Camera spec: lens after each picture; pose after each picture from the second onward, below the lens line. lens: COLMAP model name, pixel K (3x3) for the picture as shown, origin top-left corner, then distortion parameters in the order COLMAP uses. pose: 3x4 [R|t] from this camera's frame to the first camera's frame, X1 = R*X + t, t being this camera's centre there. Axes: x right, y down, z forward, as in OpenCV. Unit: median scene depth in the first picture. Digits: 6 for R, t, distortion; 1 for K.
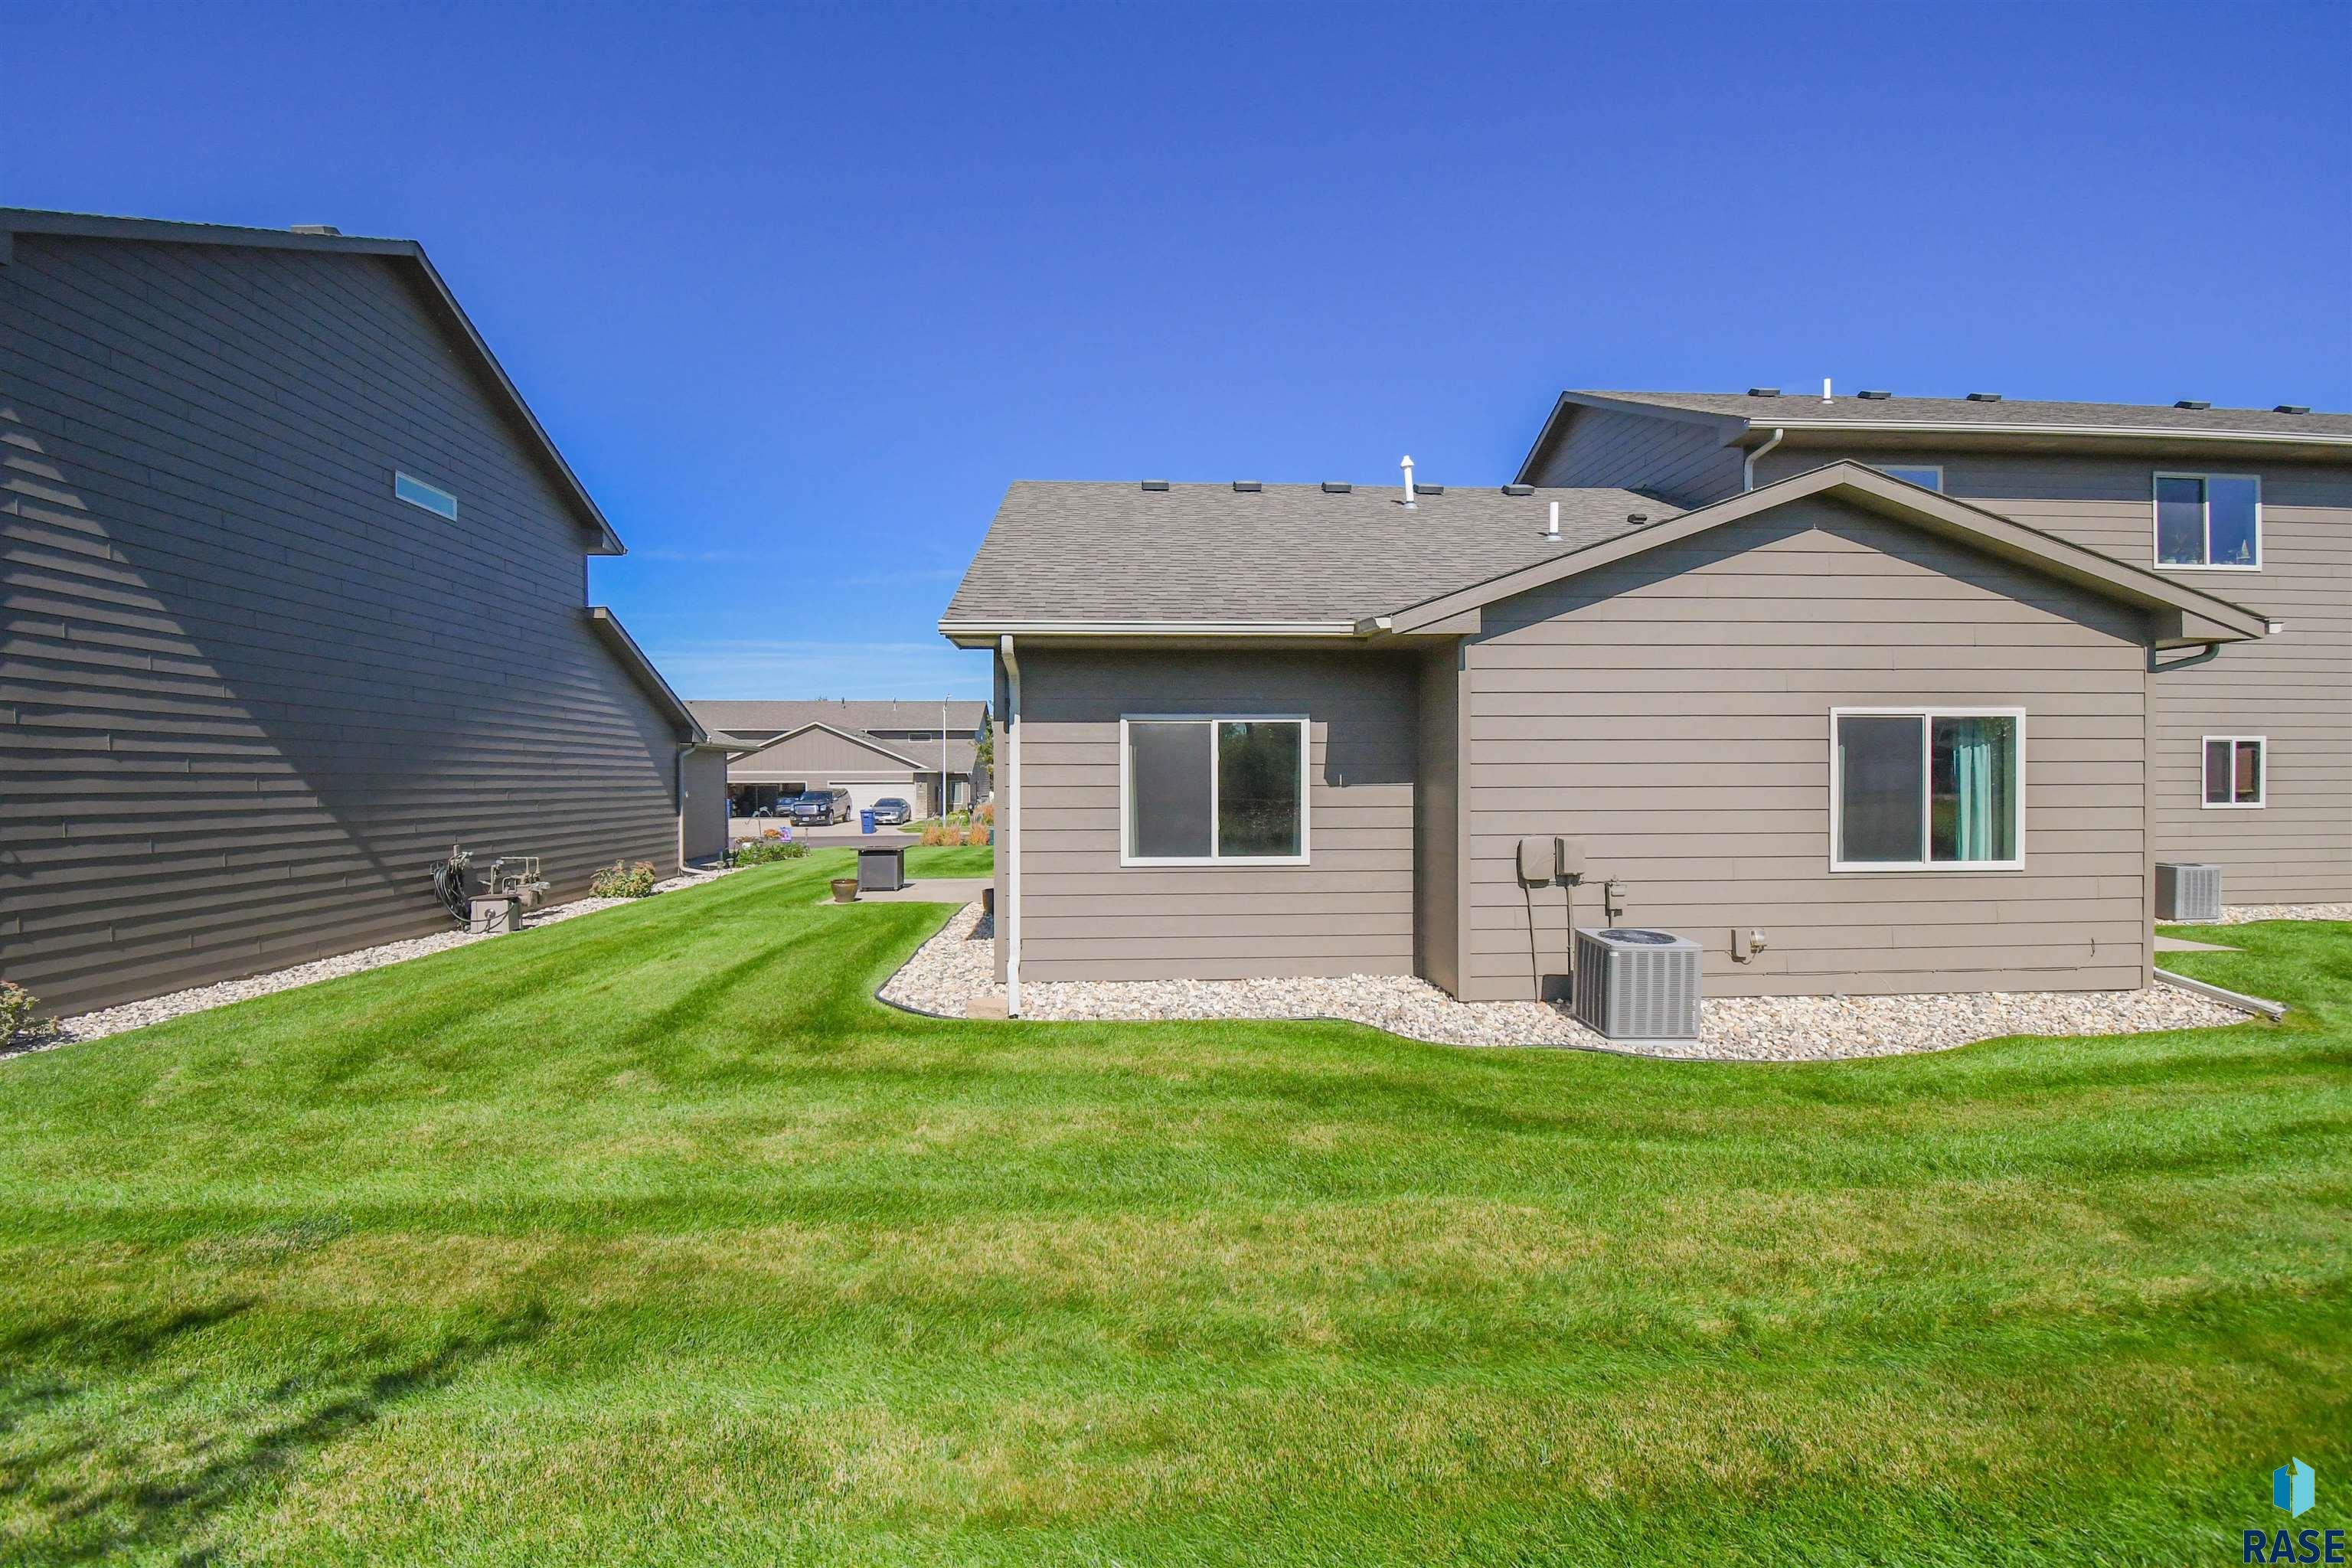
lens RADIAL K [[1091.4, 0, 1168.9], [0, 1091.4, 786.2], [0, 0, 1]] dist [0.020646, -0.026985]
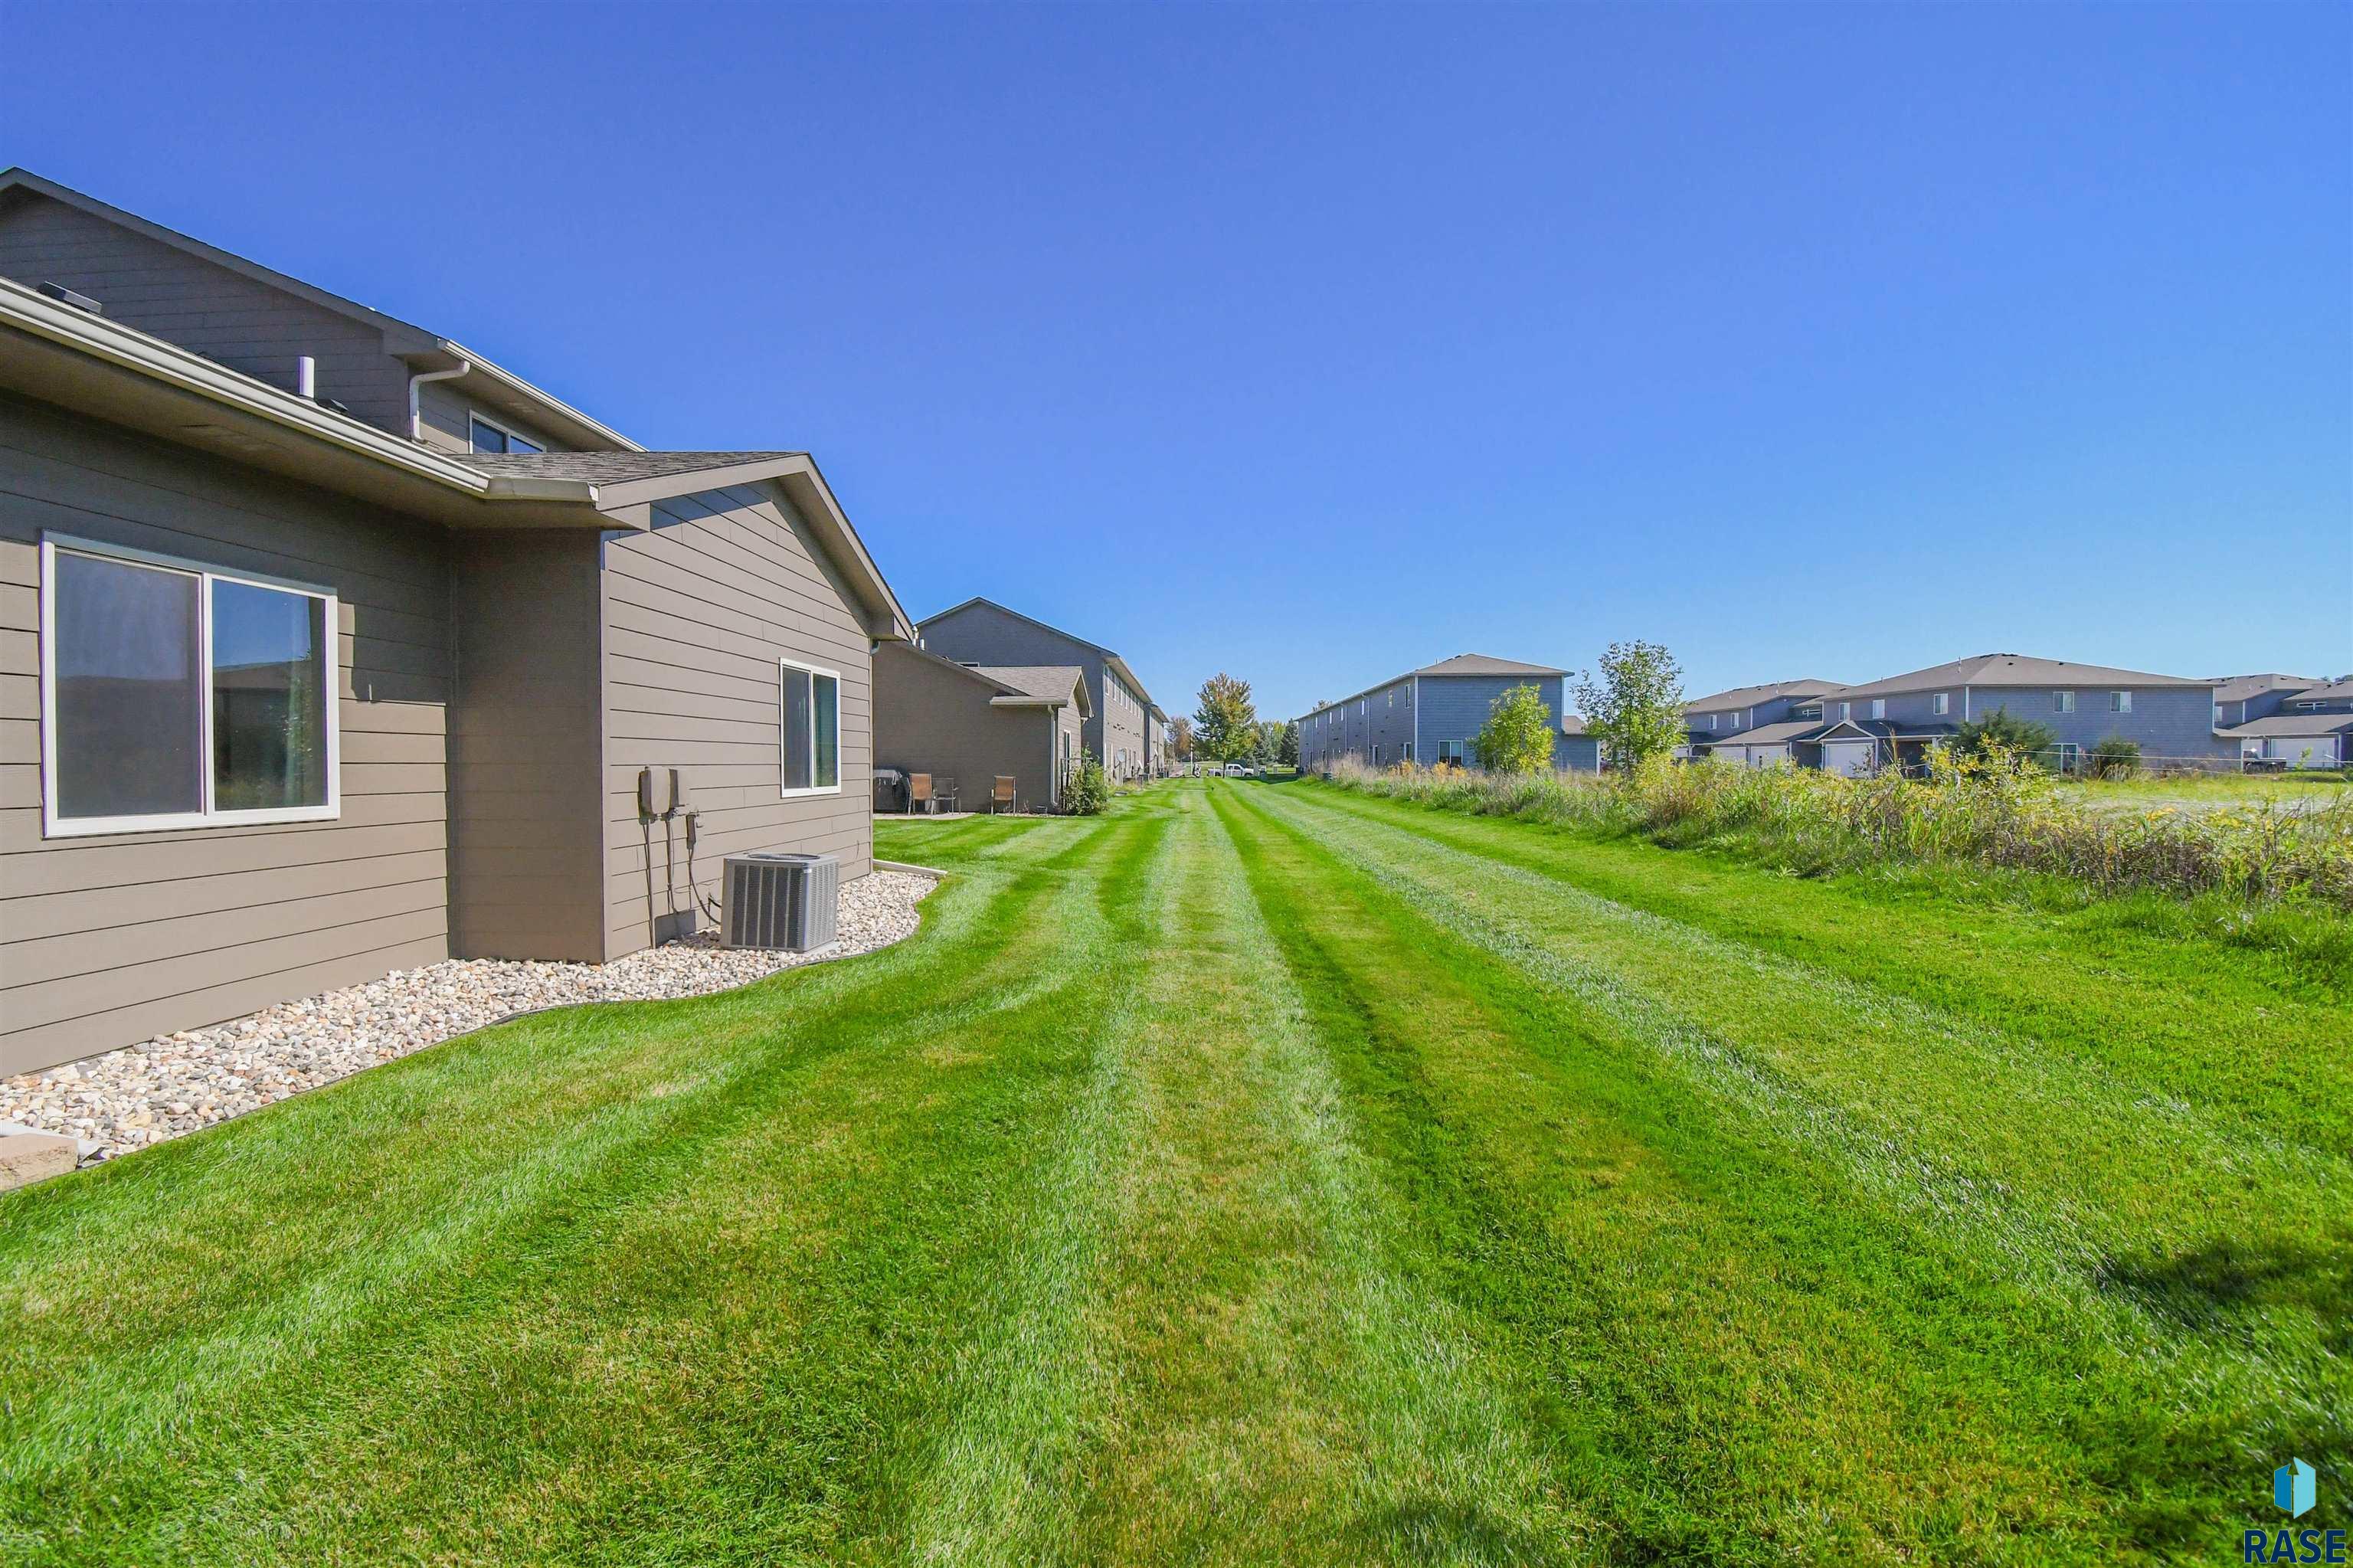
lens RADIAL K [[1059.2, 0, 1171.2], [0, 1059.2, 786.5], [0, 0, 1]] dist [0.021593, -0.025878]
pose [[0.098432, -0.019667, 0.994949, -0.485565], [0.003067, 0.999806, 0.019460, 0.044210], [-0.995139, 0.001136, 0.098473, 0.462408]]
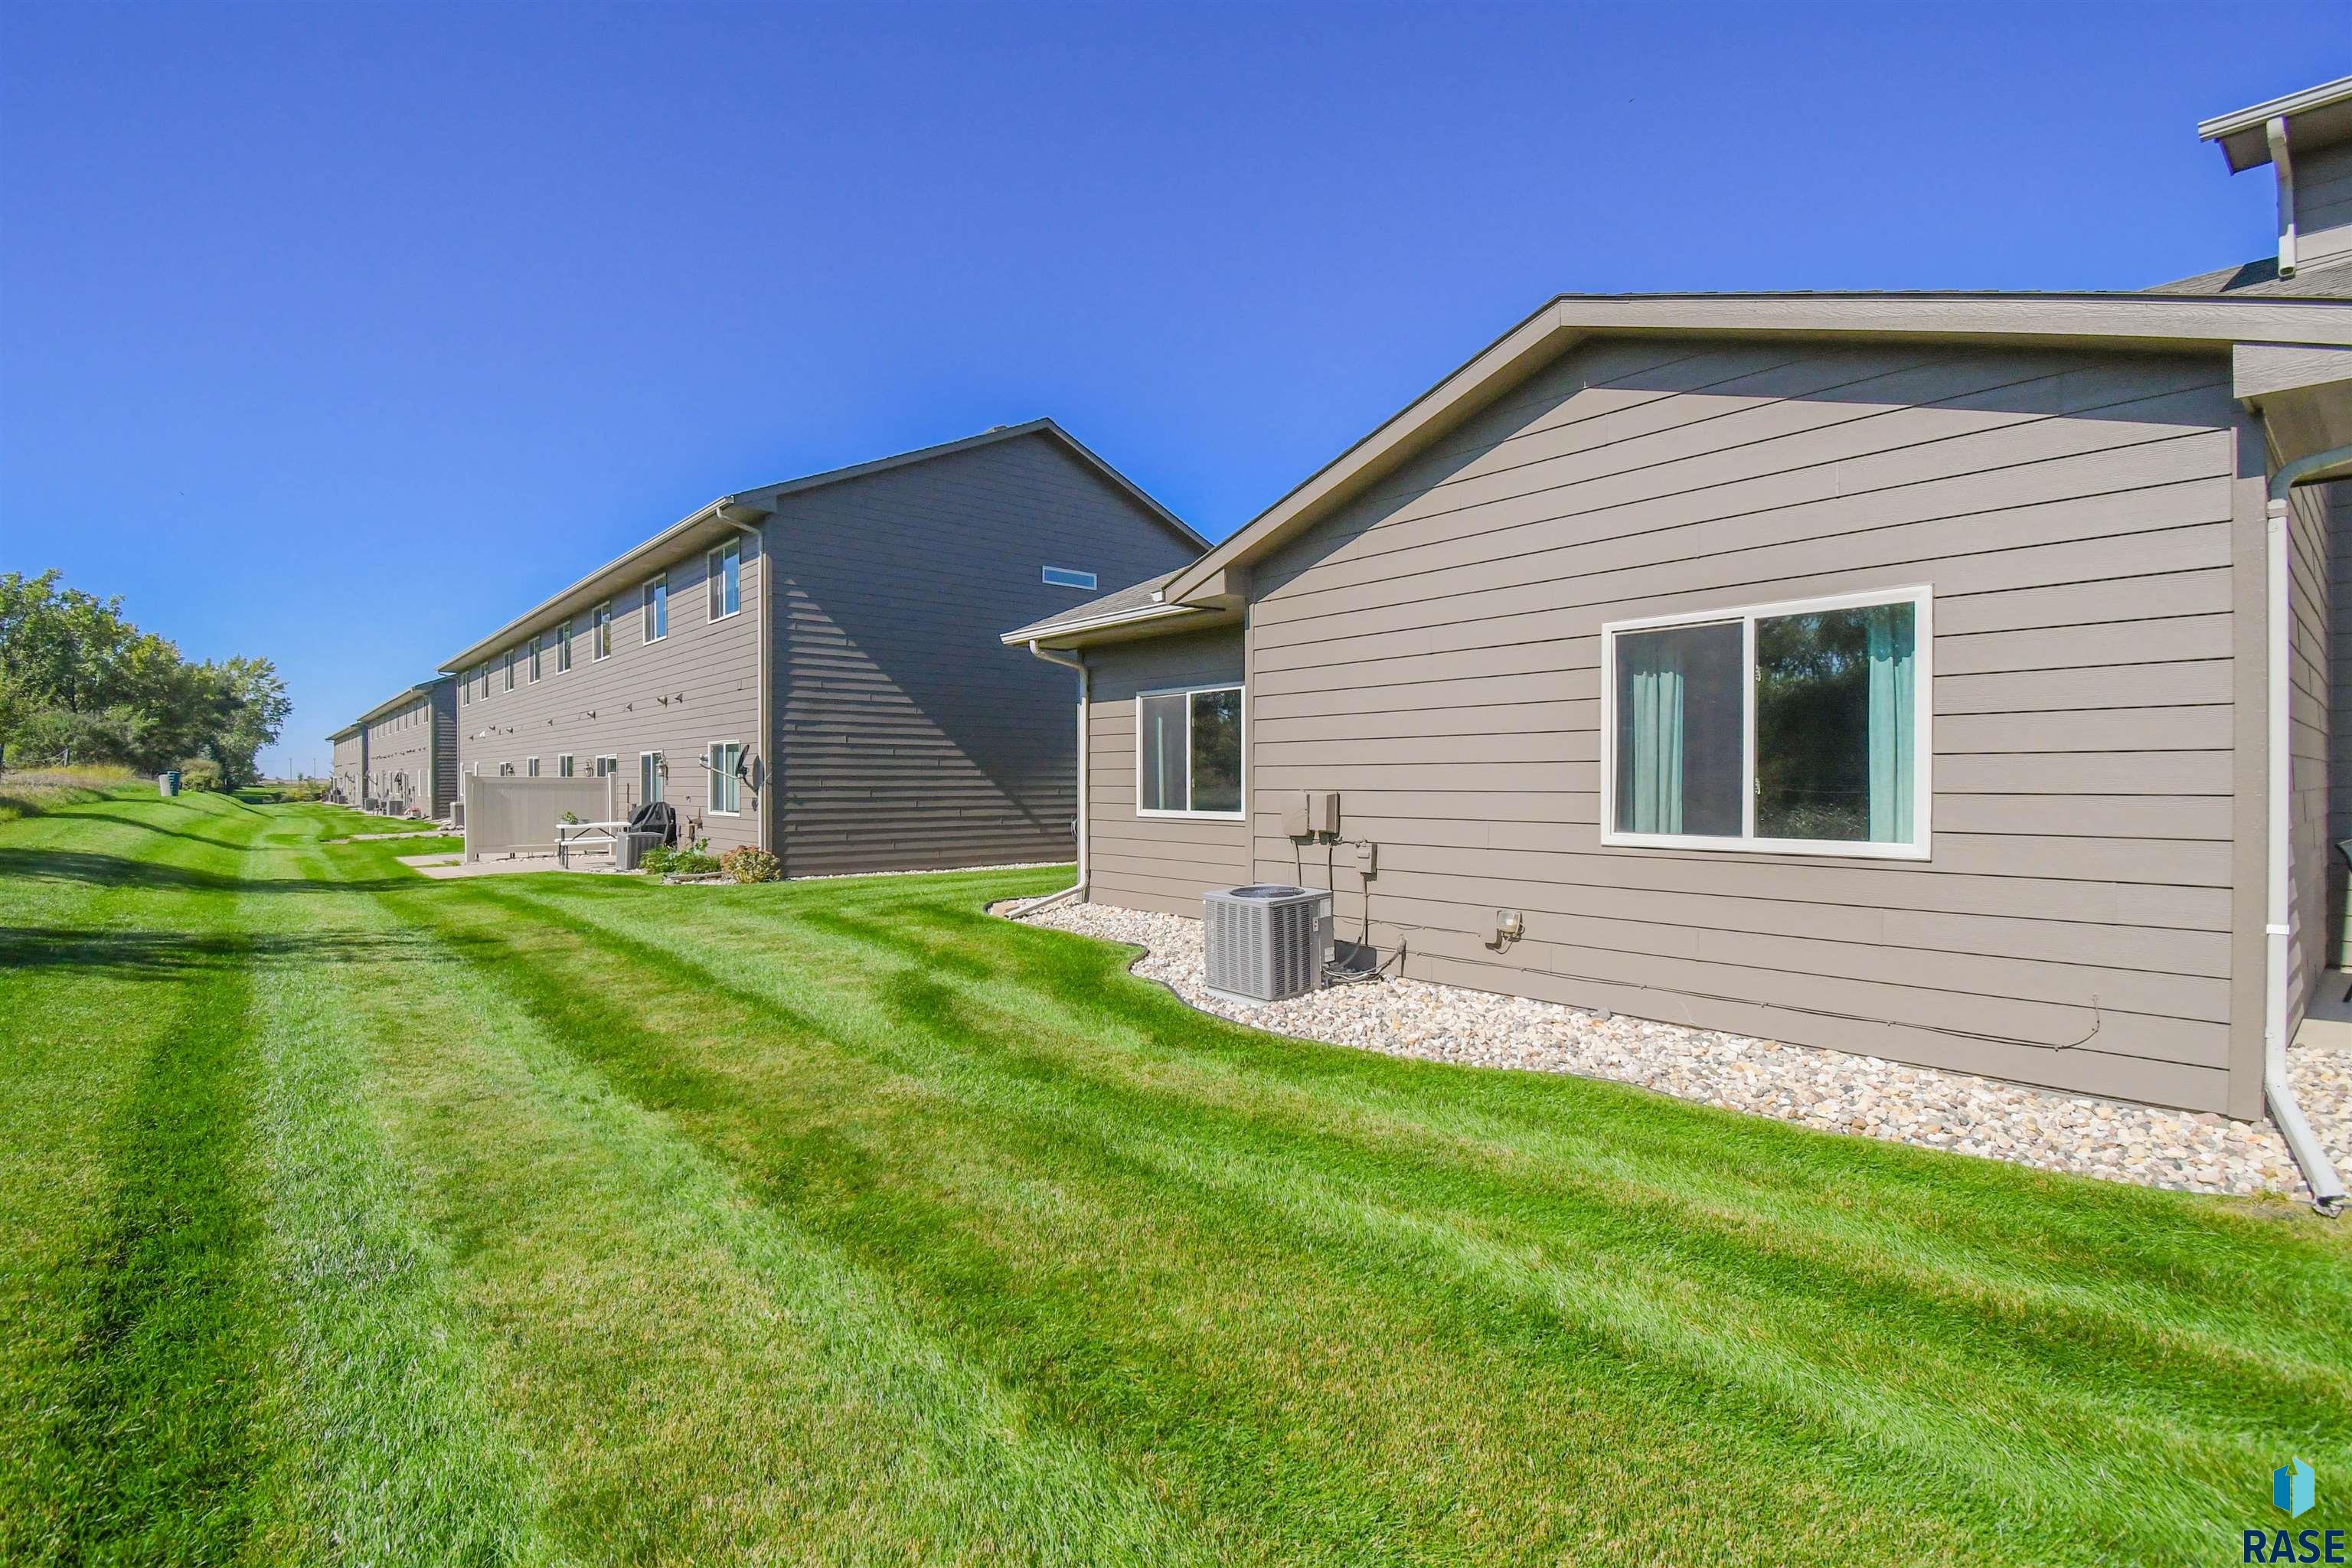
lens RADIAL K [[1104.3, 0, 1176.0], [0, 1104.3, 784.0], [0, 0, 1]] dist [-0.000764, -0.000244]
pose [[0.588638, 0.003583, -0.808389, 1.021503], [-0.004710, 0.999988, 0.001002, 0.037177], [0.808383, 0.003218, 0.588648, 0.319079]]
